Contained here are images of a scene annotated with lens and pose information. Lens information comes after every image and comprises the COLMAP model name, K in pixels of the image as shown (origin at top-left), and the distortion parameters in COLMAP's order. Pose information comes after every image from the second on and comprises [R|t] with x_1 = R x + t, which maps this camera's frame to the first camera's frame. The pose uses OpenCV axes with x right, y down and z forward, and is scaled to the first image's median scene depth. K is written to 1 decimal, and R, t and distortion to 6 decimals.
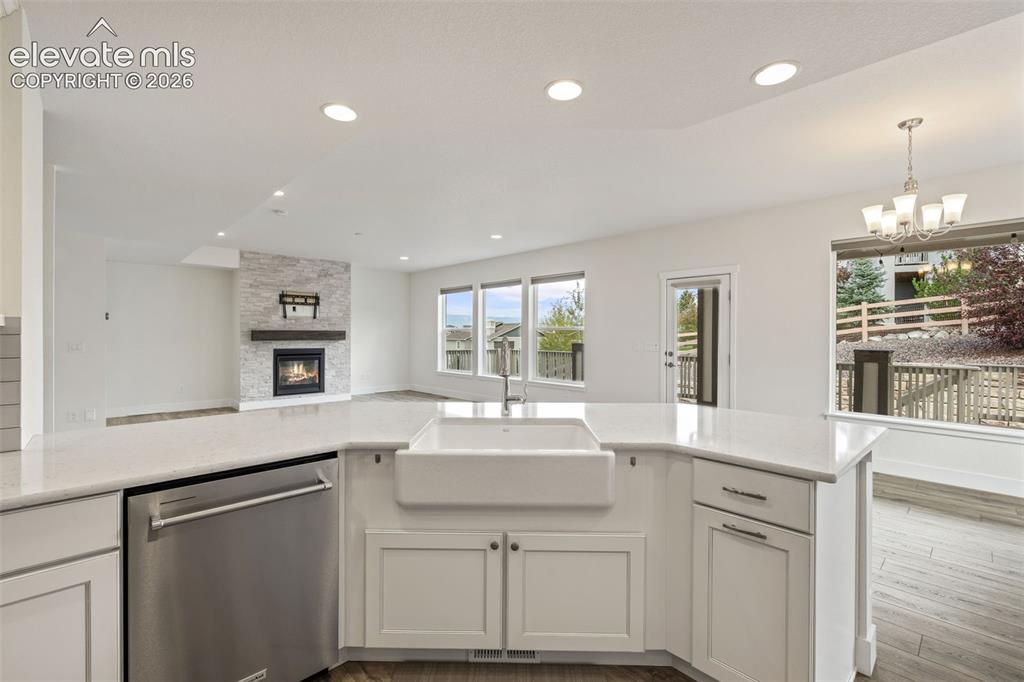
lens RADIAL K [[452.1, 0, 519.1], [0, 452.1, 332.6], [0, 0, 1]] dist [-0.008827, 0.002411]
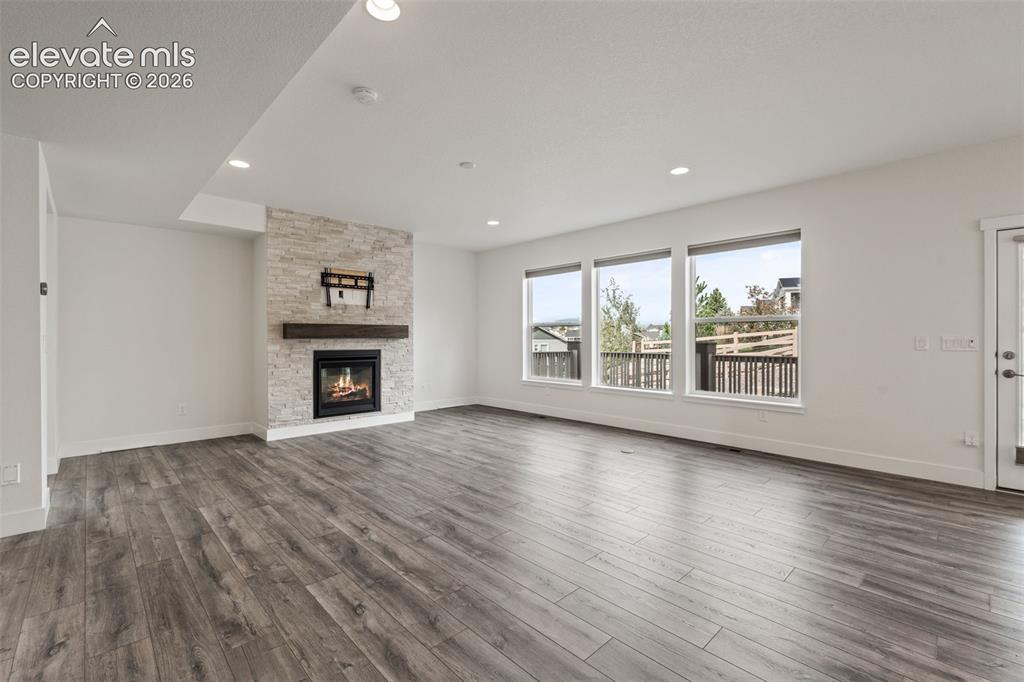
lens RADIAL K [[452.1, 0, 518.9], [0, 452.1, 337.4], [0, 0, 1]] dist [-0.008827, 0.002411]
pose [[0.999993, -0.003623, -0.000029, -0.218936], [0.003623, 0.999988, 0.003439, 0.013922], [0.000017, -0.003439, 0.999994, 0.291496]]
